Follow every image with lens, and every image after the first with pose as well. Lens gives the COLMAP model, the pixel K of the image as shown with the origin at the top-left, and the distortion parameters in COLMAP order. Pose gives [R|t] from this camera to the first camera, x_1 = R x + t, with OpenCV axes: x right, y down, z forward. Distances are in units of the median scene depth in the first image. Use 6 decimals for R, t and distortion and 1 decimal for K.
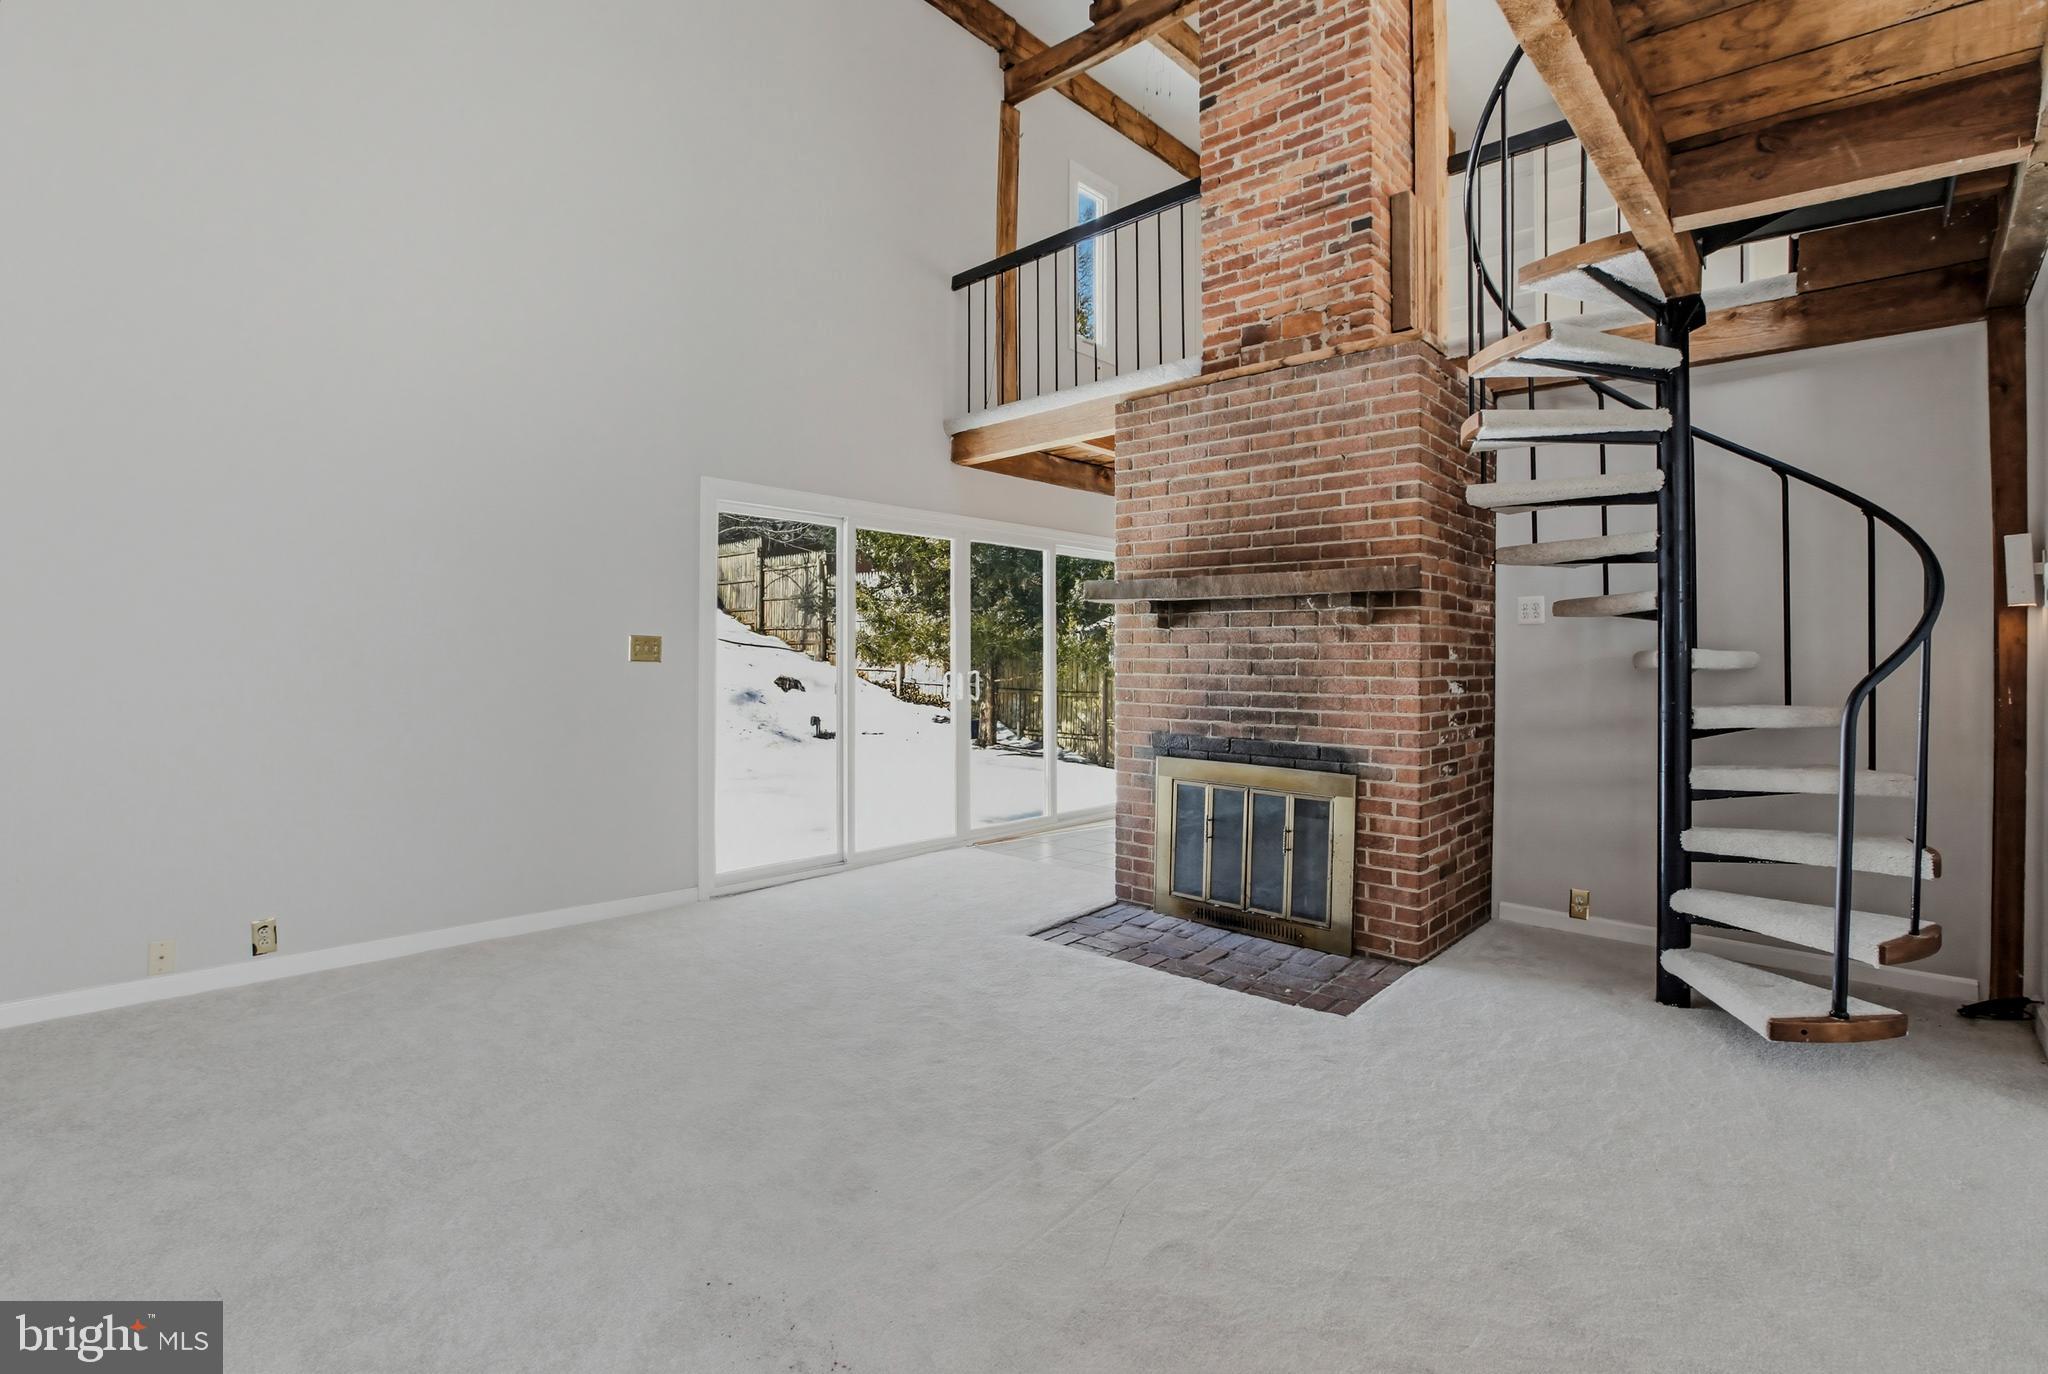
lens RADIAL K [[967.0, 0, 1015.3], [0, 967.0, 647.6], [0, 0, 1]] dist [-0.038311, 0.001227]
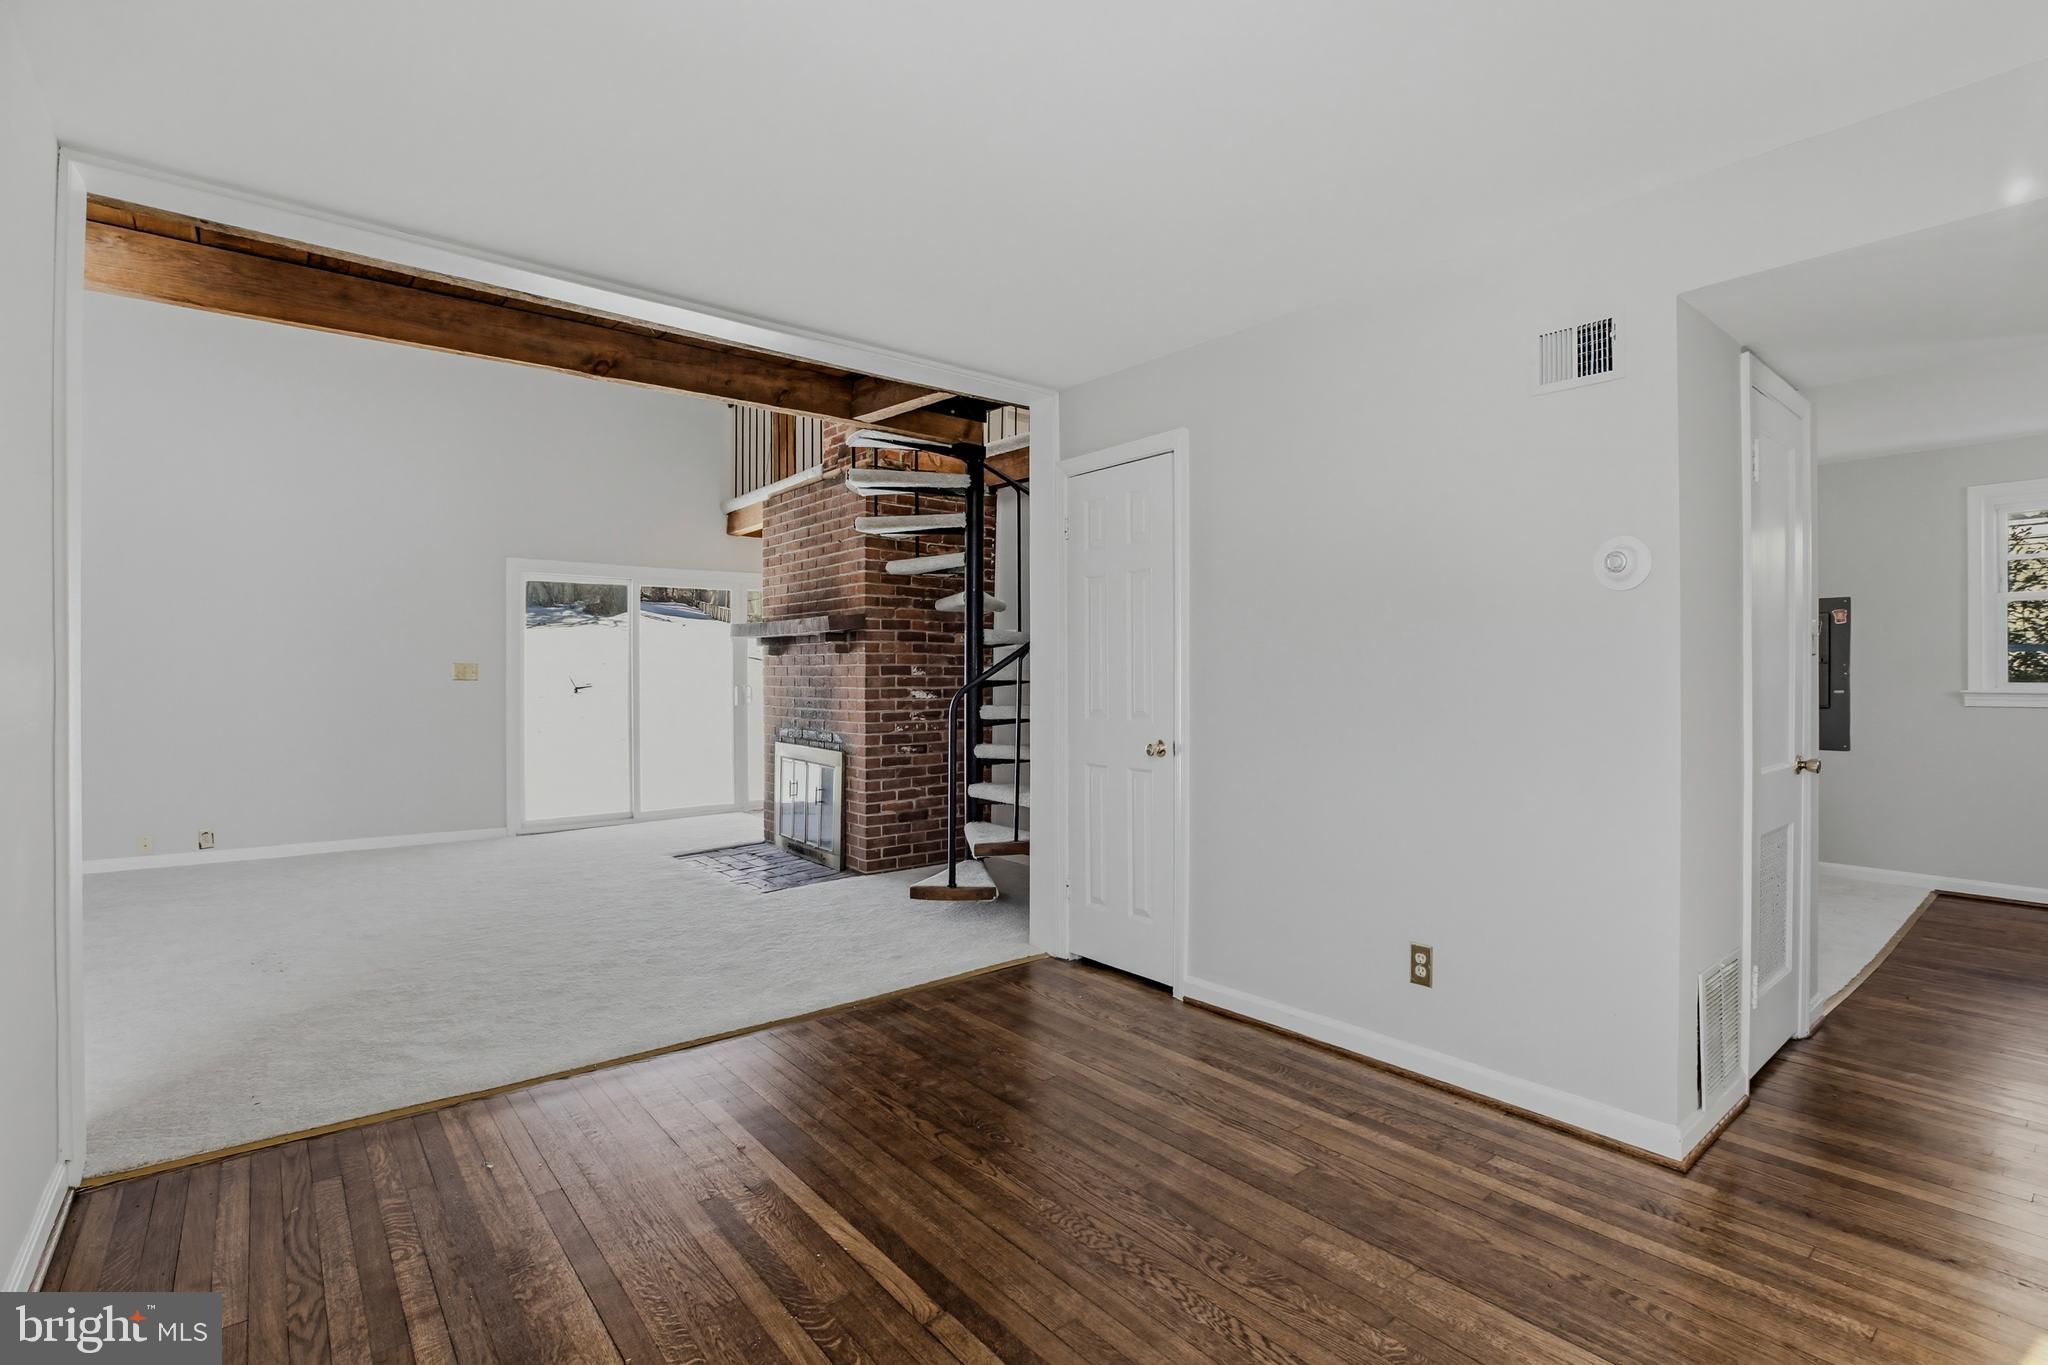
lens RADIAL K [[953.0, 0, 1050.6], [0, 953.0, 688.6], [0, 0, 1]] dist [-0.040972, 0.010636]
pose [[0.993093, -0.003578, -0.117278, 0.772010], [0.006604, 0.999655, 0.025425, -0.003109], [0.117146, -0.026024, 0.992774, -0.414399]]
